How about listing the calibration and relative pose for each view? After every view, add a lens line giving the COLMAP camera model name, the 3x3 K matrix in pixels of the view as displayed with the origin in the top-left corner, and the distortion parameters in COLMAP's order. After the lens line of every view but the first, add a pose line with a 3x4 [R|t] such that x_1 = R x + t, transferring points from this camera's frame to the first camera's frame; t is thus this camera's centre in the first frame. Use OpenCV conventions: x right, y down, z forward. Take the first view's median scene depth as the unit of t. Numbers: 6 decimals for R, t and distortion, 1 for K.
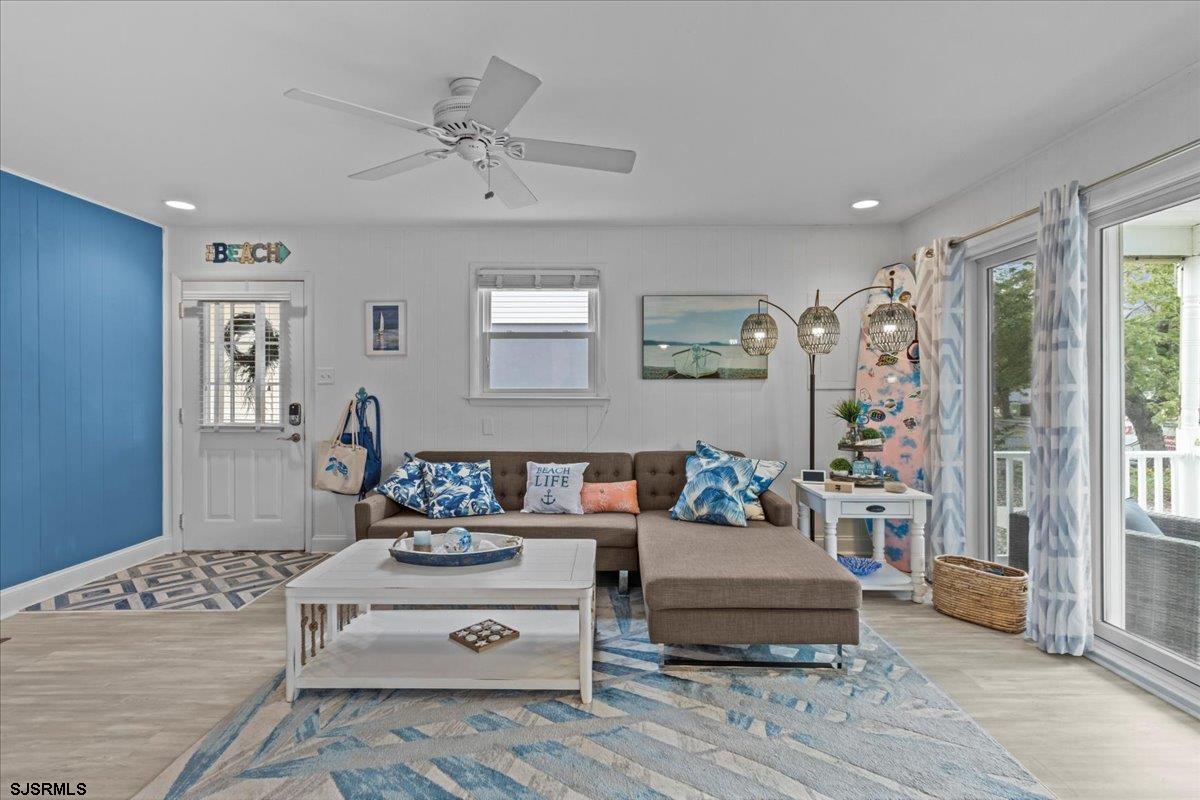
lens RADIAL K [[556.5, 0, 606.6], [0, 556.5, 392.1], [0, 0, 1]] dist [-0.000703, -0.000019]
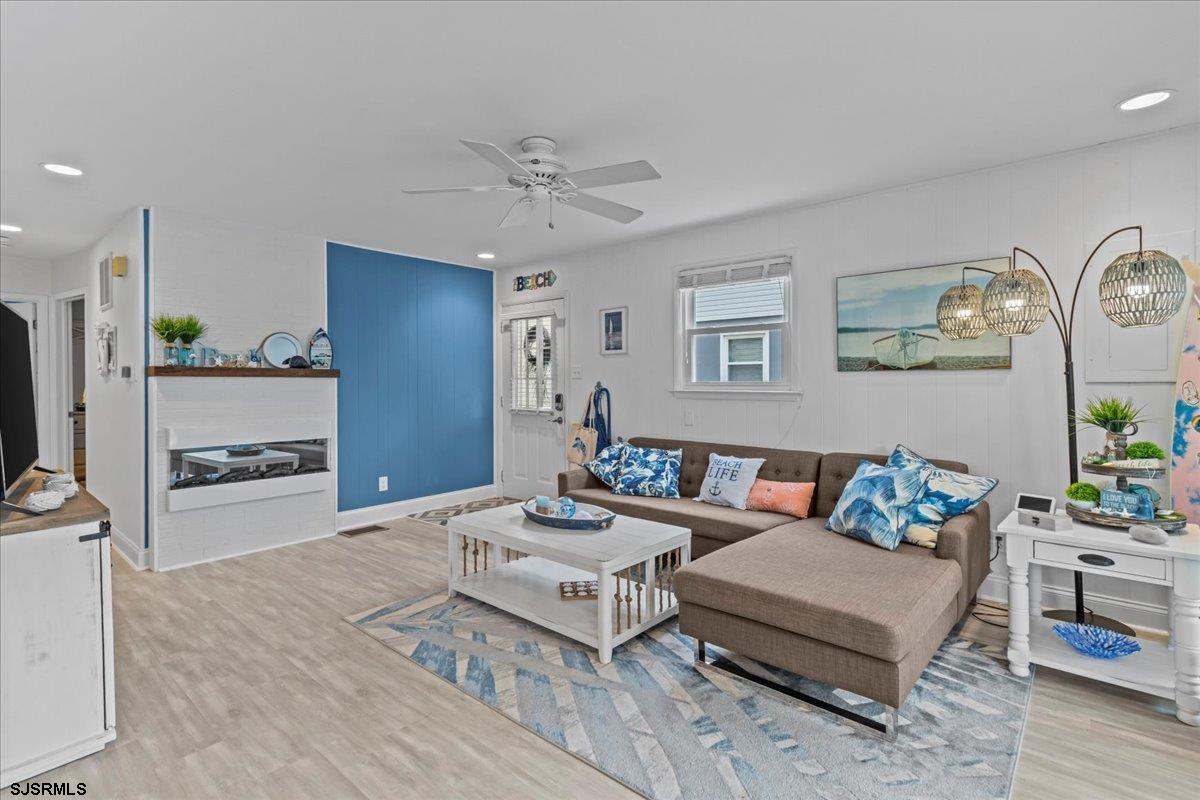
lens RADIAL K [[565.9, 0, 600.8], [0, 565.9, 383.9], [0, 0, 1]] dist [-0.000552, -0.000491]
pose [[0.759722, 0.001005, -0.650247, 0.385558], [-0.000750, 0.999999, 0.000670, -0.003826], [0.650248, -0.000021, 0.759722, 0.069339]]
